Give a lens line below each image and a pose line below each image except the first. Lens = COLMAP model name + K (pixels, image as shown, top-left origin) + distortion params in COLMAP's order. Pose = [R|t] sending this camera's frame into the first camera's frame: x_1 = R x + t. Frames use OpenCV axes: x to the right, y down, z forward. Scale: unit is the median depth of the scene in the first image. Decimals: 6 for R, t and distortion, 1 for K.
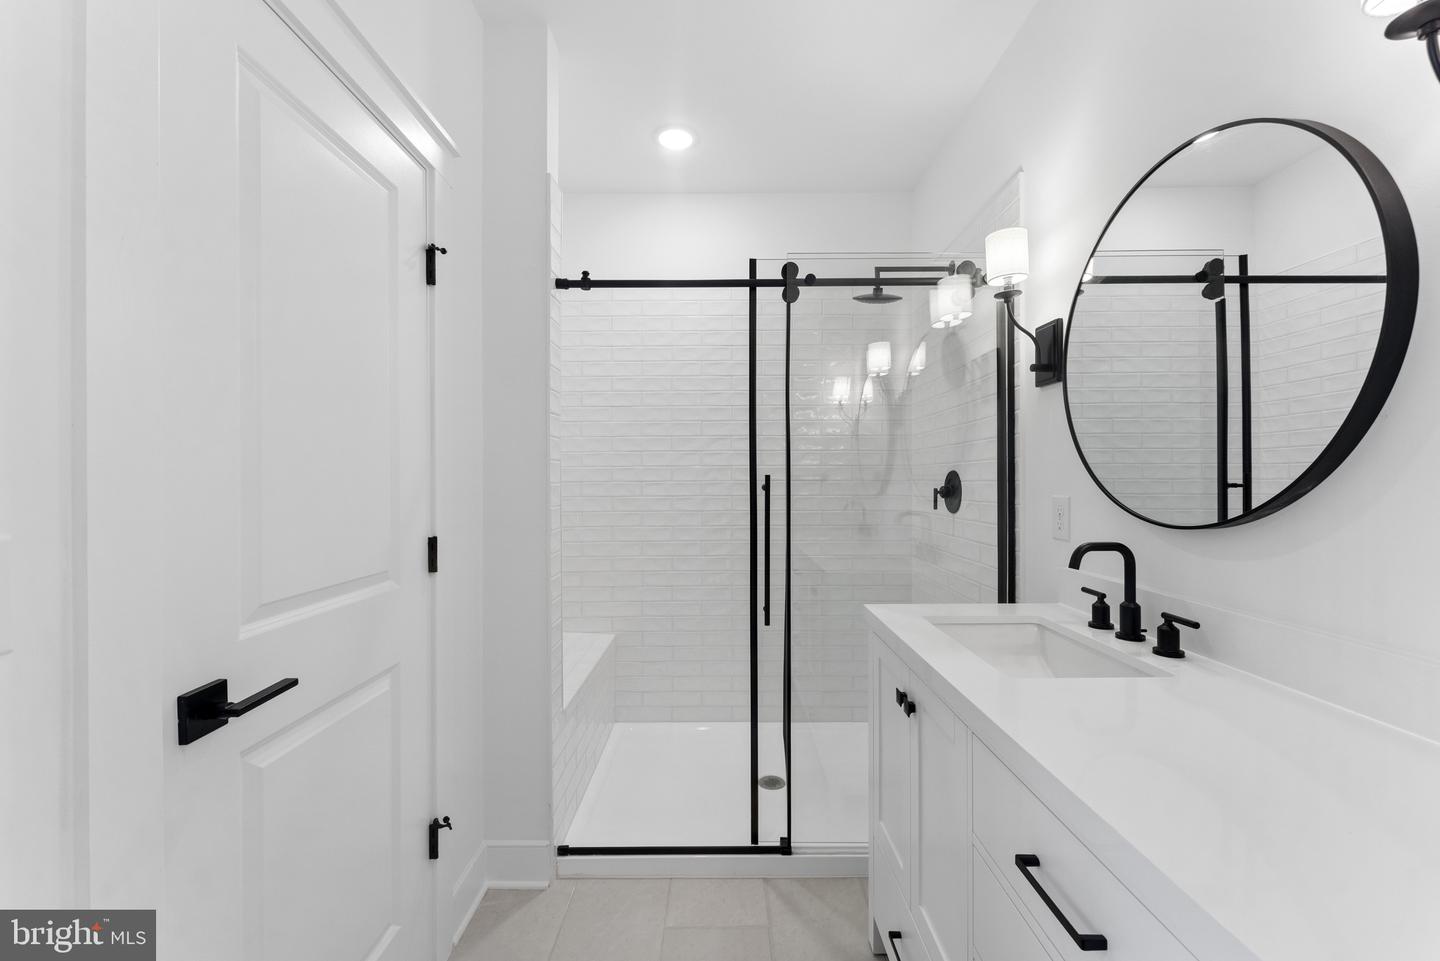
lens RADIAL K [[575.7, 0, 718.9], [0, 575.7, 475.9], [0, 0, 1]] dist [-0.000037, -0.000184]
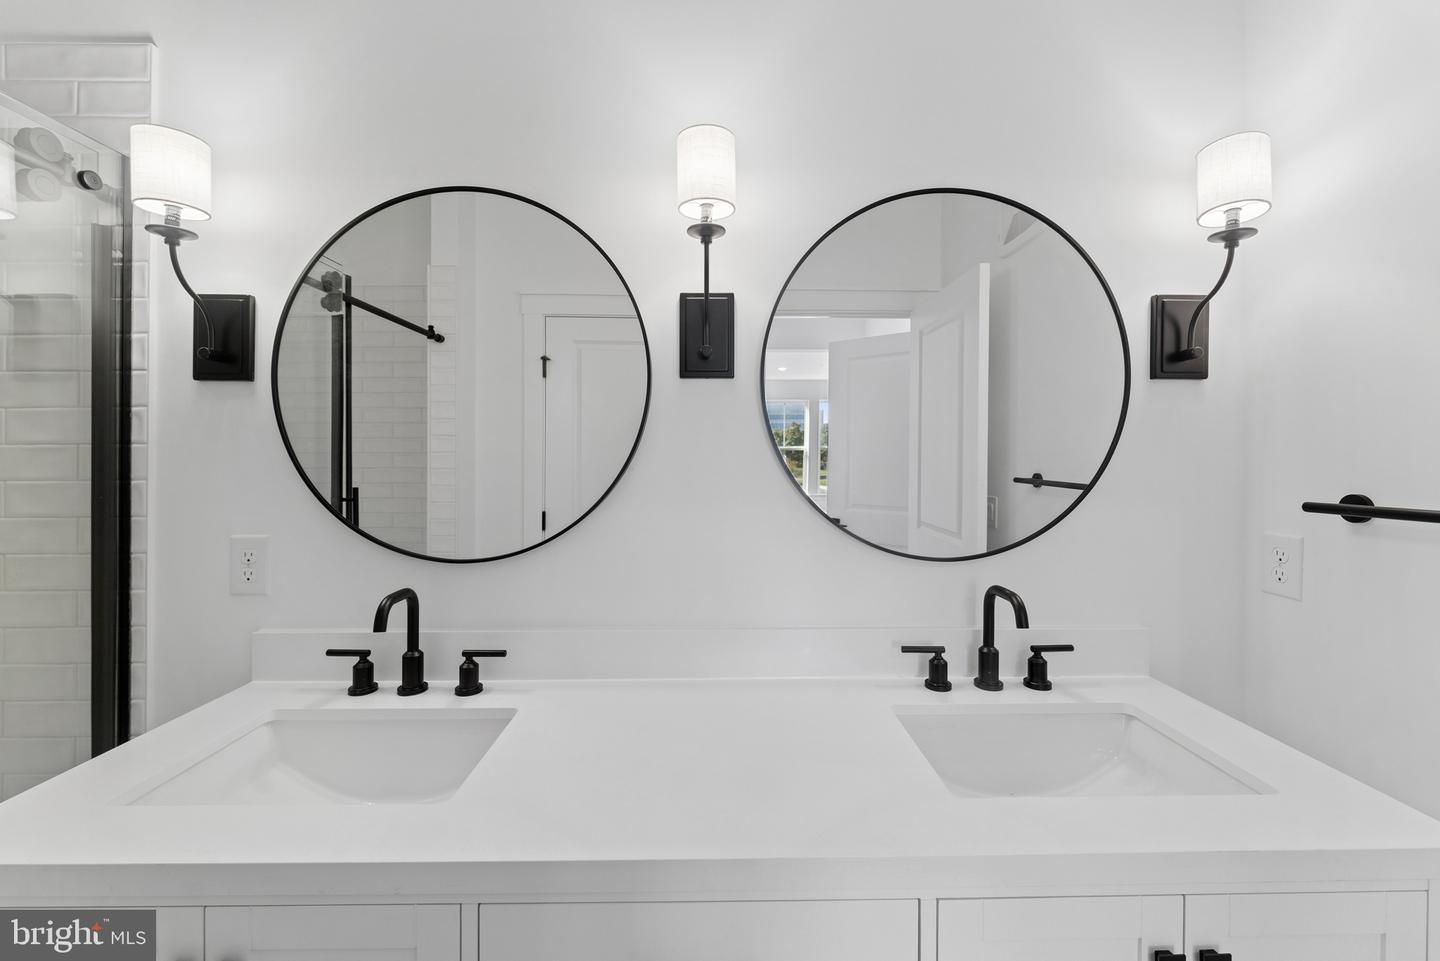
lens RADIAL K [[589.3, 0, 723.7], [0, 589.3, 458.7], [0, 0, 1]] dist [-0.026646, 0.000140]
pose [[-0.037971, 0.005350, 0.999265, -0.201569], [0.000008, 0.999986, -0.005353, -0.070798], [-0.999279, -0.000196, -0.037971, 0.505466]]
